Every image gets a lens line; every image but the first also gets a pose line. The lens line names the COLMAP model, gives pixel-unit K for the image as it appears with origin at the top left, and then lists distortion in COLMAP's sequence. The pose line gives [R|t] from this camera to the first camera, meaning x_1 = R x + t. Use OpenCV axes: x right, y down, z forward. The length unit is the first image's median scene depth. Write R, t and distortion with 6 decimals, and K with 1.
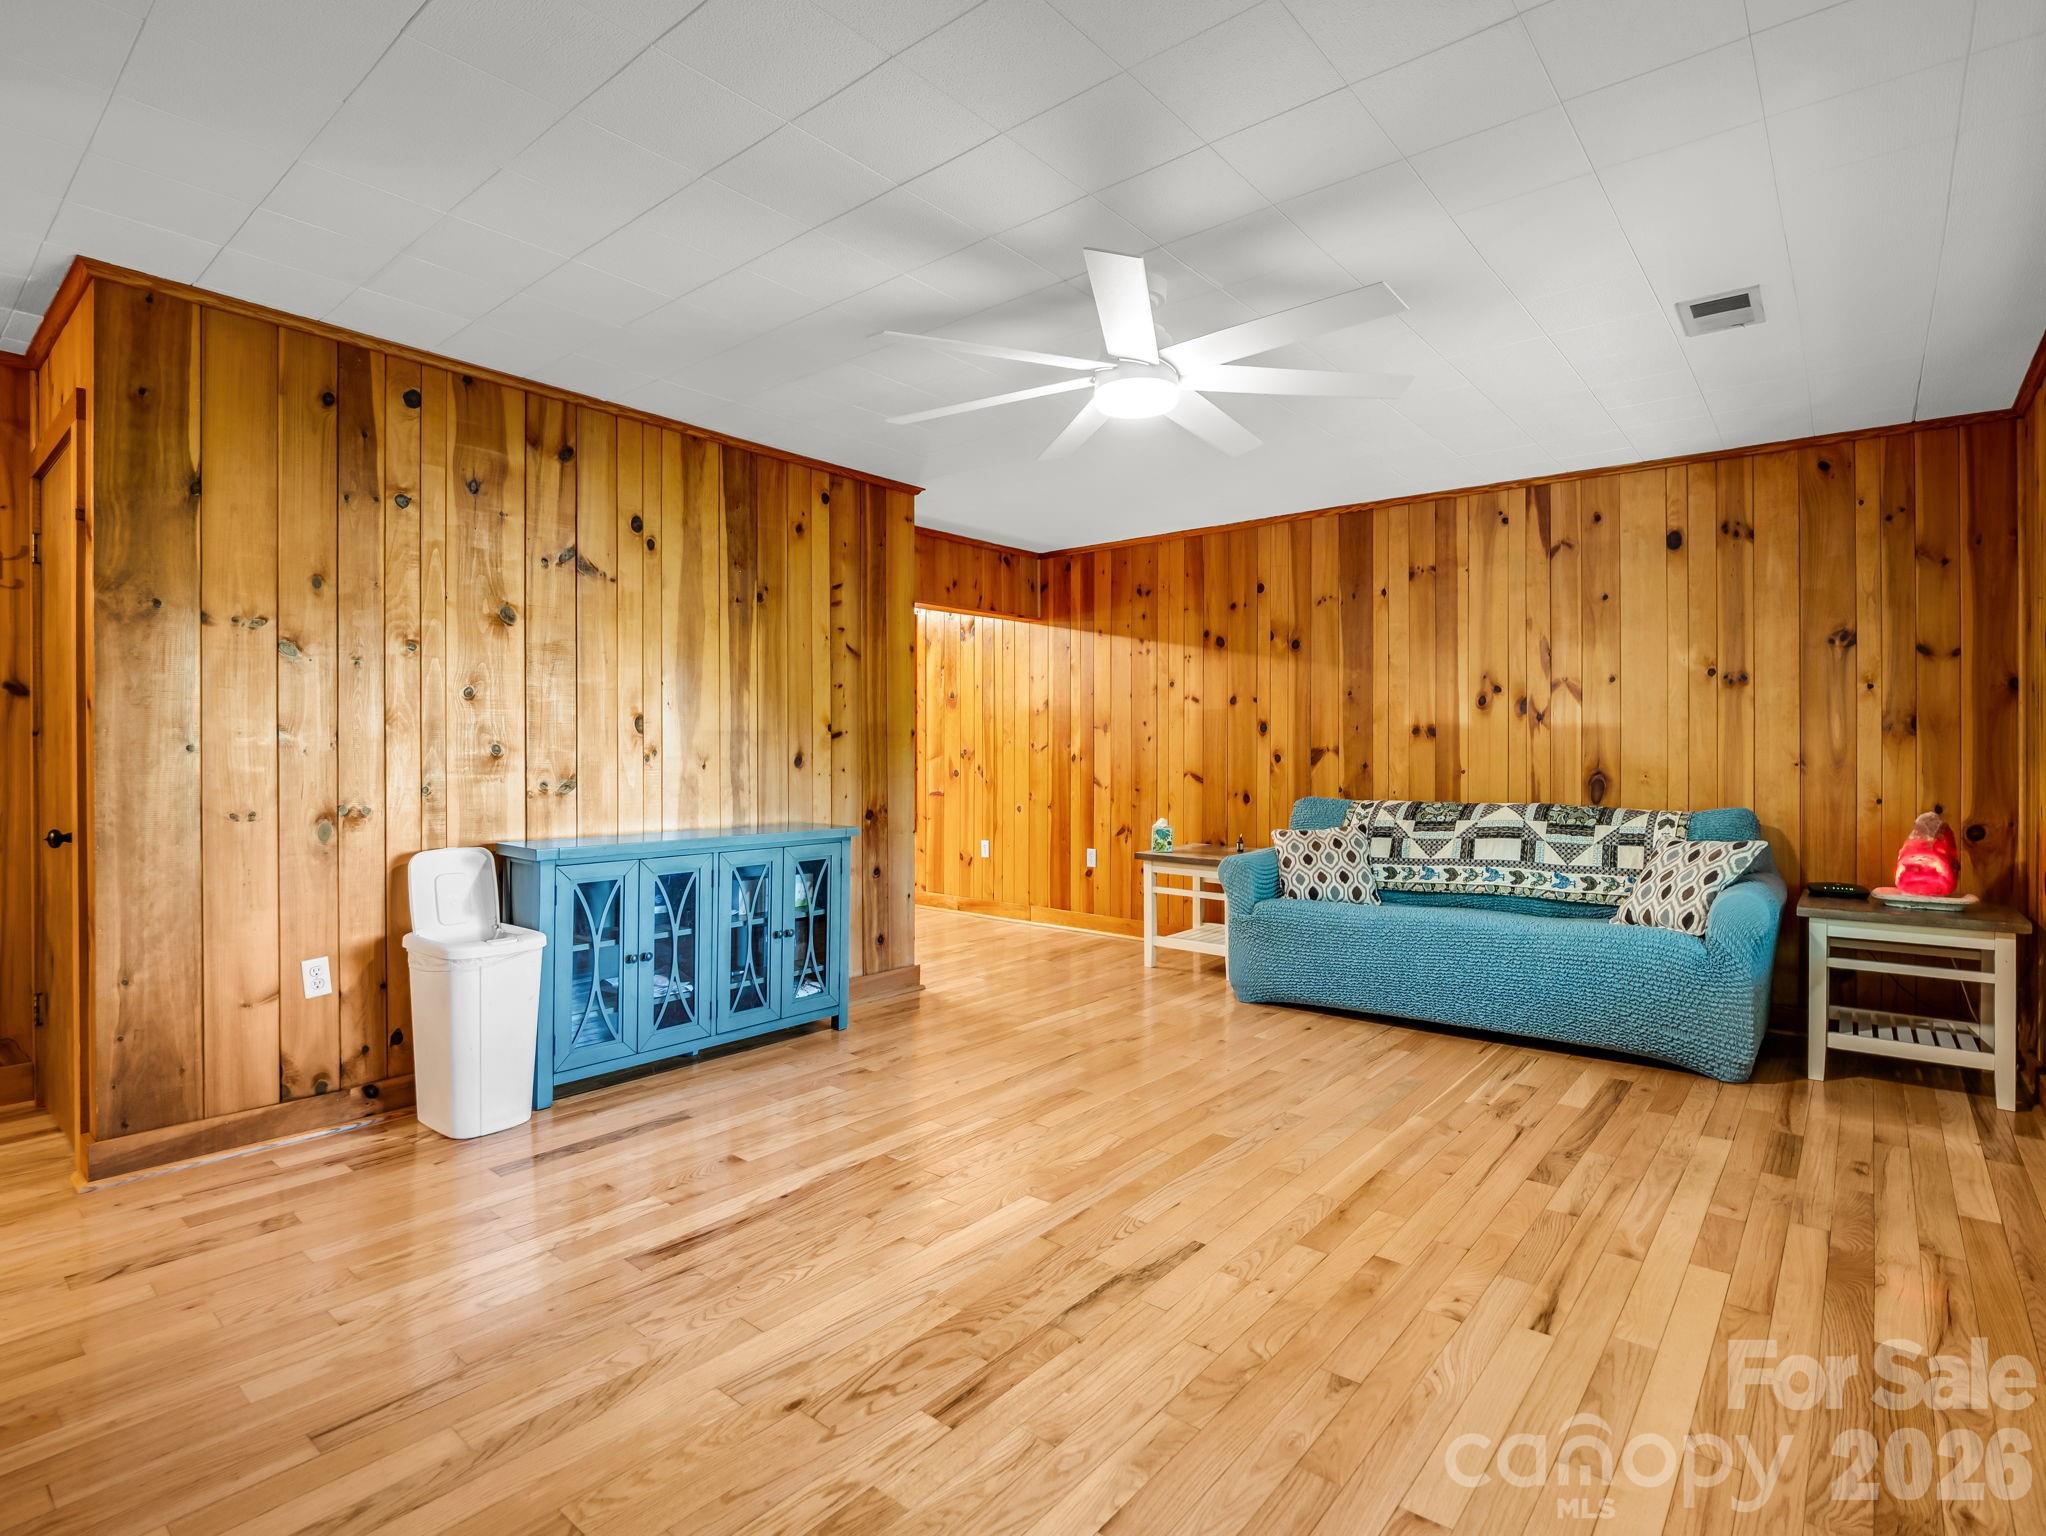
lens RADIAL K [[1021.5, 0, 1005.0], [0, 1021.5, 760.8], [0, 0, 1]] dist [-0.014323, -0.002607]
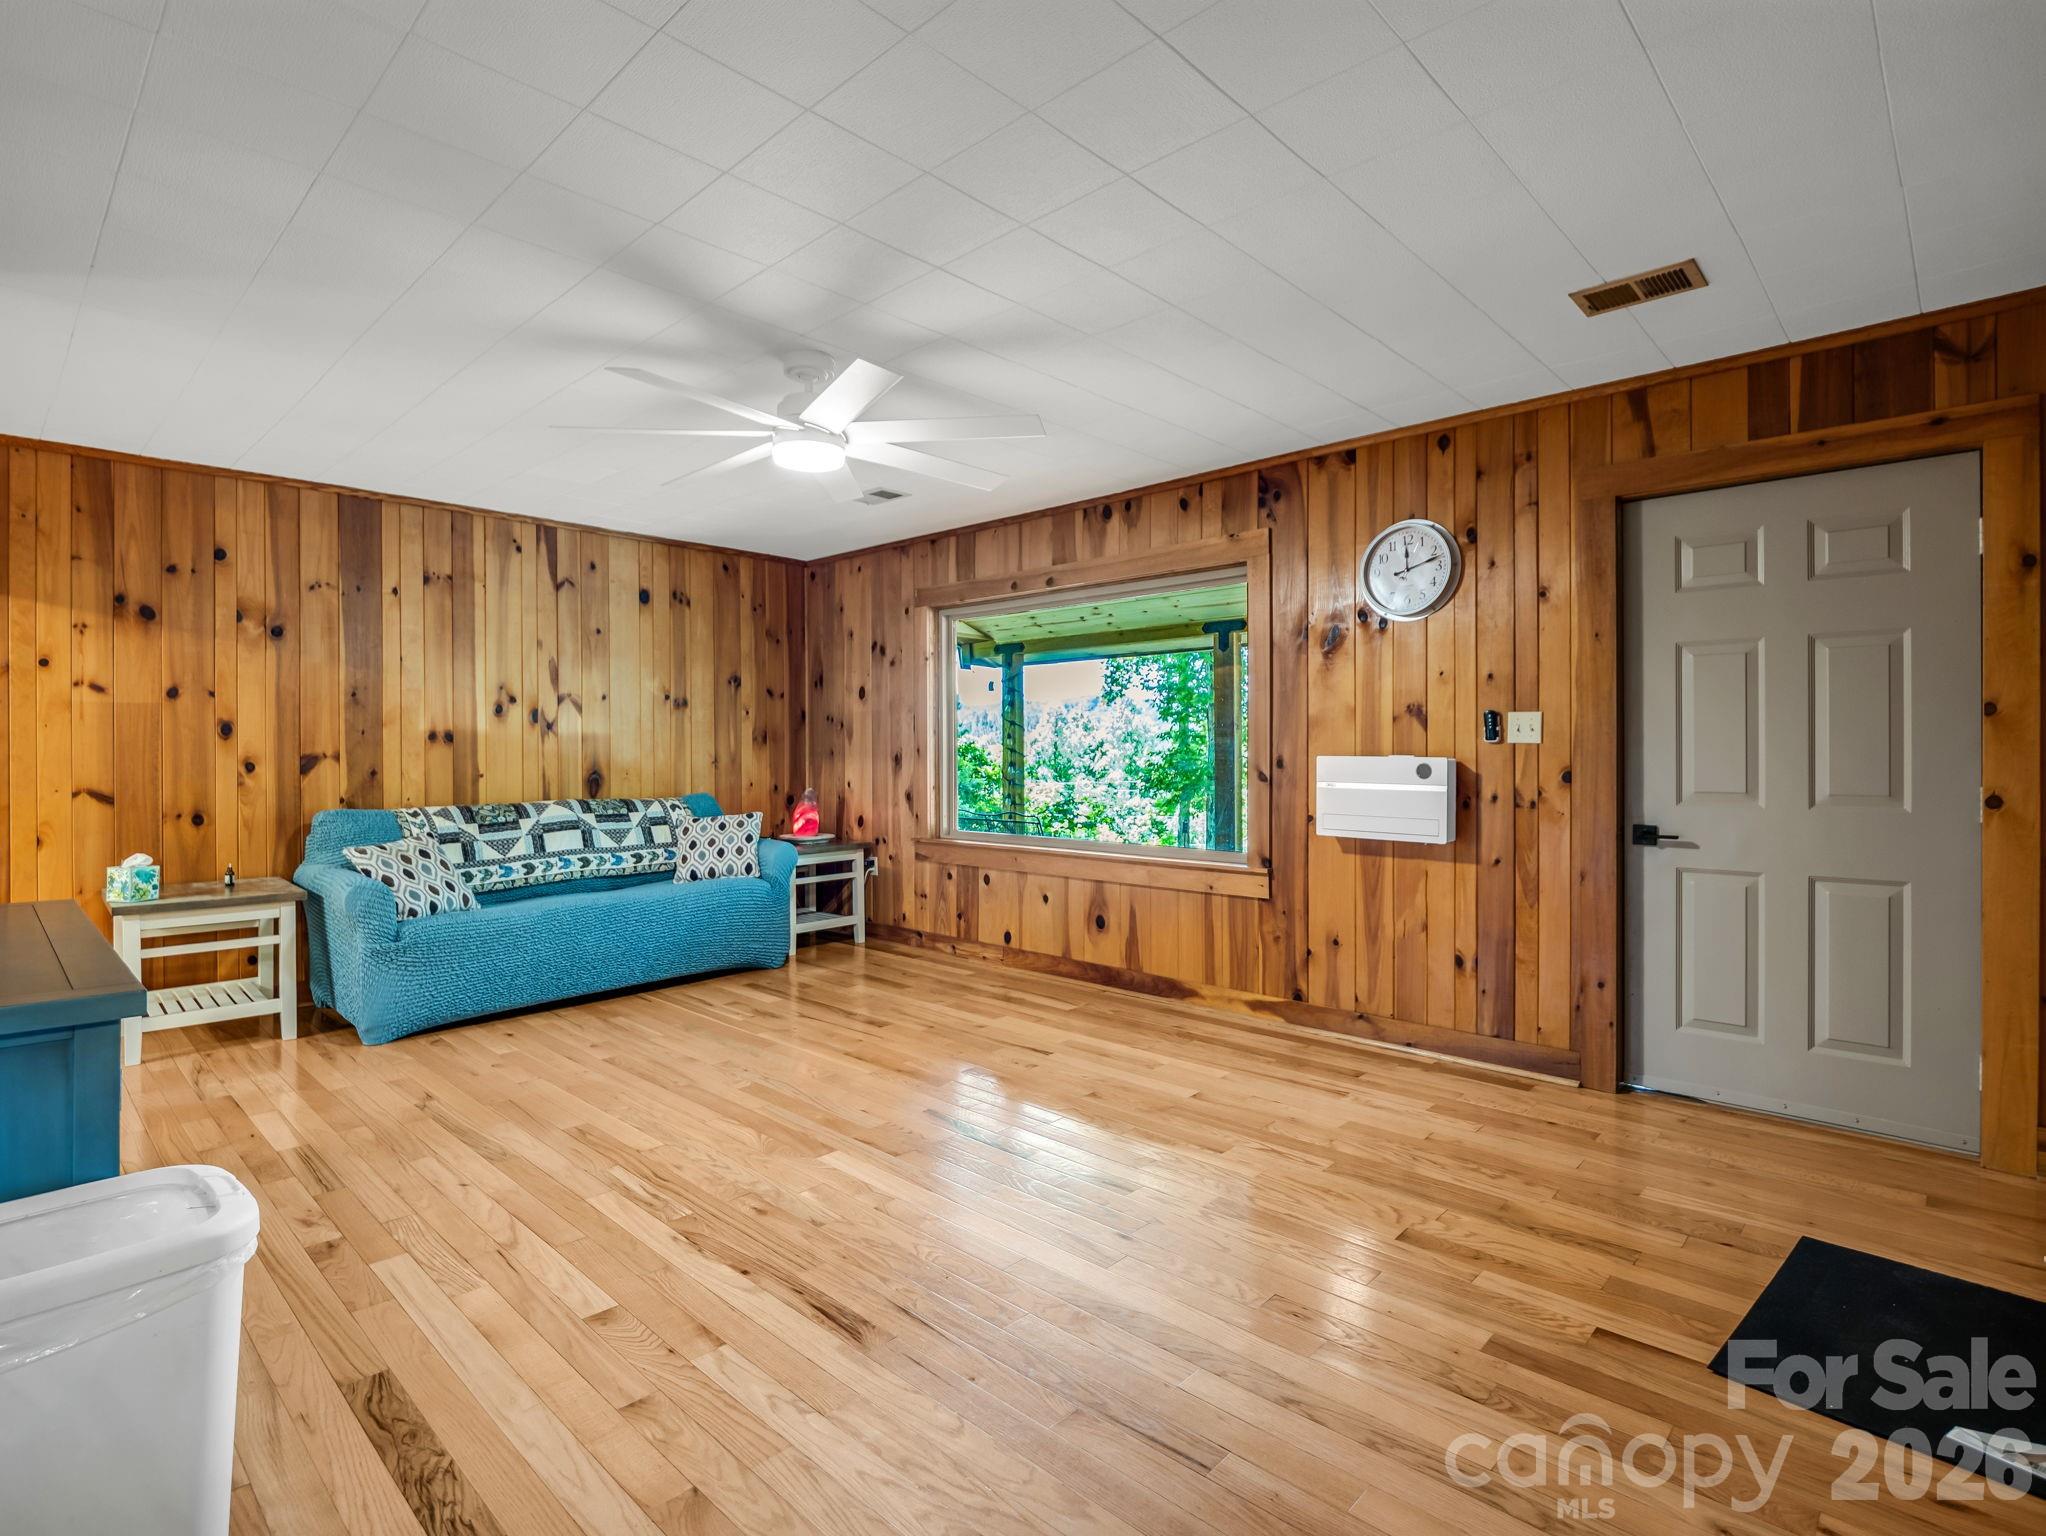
lens RADIAL K [[1021.5, 0, 1003.7], [0, 1021.5, 756.9], [0, 0, 1]] dist [-0.014323, -0.002607]
pose [[0.066279, -0.006960, 0.997777, -0.619928], [0.019307, 0.999797, 0.005691, -0.004588], [-0.997614, 0.018887, 0.066400, 0.421036]]
